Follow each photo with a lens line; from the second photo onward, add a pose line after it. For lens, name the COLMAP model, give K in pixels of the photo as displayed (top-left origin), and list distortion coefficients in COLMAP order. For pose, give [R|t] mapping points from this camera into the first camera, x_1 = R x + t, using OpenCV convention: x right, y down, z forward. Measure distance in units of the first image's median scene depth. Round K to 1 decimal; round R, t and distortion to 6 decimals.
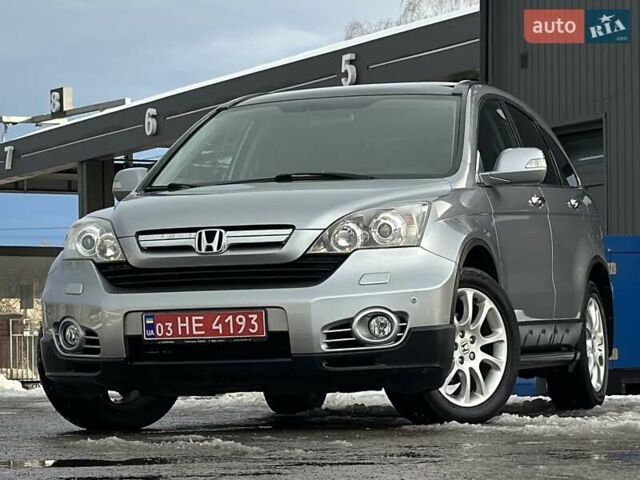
lens RADIAL K [[2415.3, 0, 320.0], [0, 2415.3, 240.0], [0, 0, 1]] dist [0.209594, 2.739509]
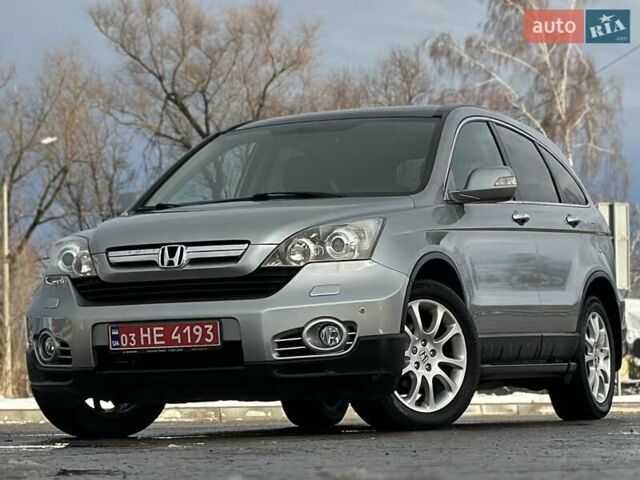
lens RADIAL K [[2415.3, 0, 320.0], [0, 2415.3, 240.0], [0, 0, 1]] dist [0.209594, 2.739509]
pose [[0.996741, -0.009095, -0.080148, 0.104138], [0.007992, 0.999869, -0.014063, 0.008754], [0.080266, 0.013377, 0.996684, -0.050436]]
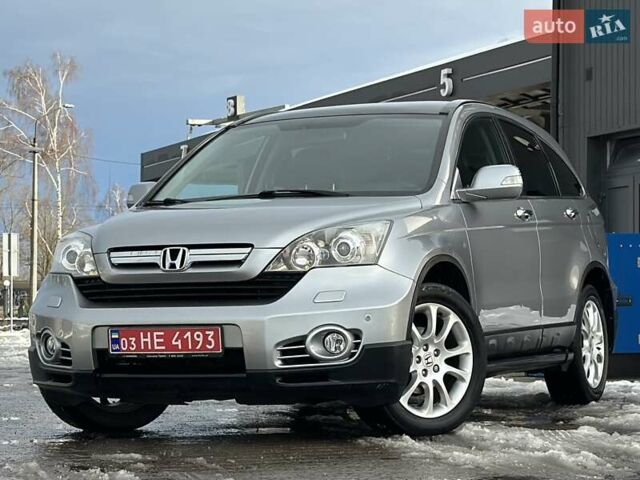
lens RADIAL K [[1913.0, 0, 320.0], [0, 1913.0, 240.0], [0, 0, 1]] dist [0.146020, 0.859158]
pose [[0.996218, 0.004339, -0.086781, 0.088144], [-0.003100, 0.999891, 0.014411, -0.019592], [0.086834, -0.014088, 0.996123, 0.187884]]
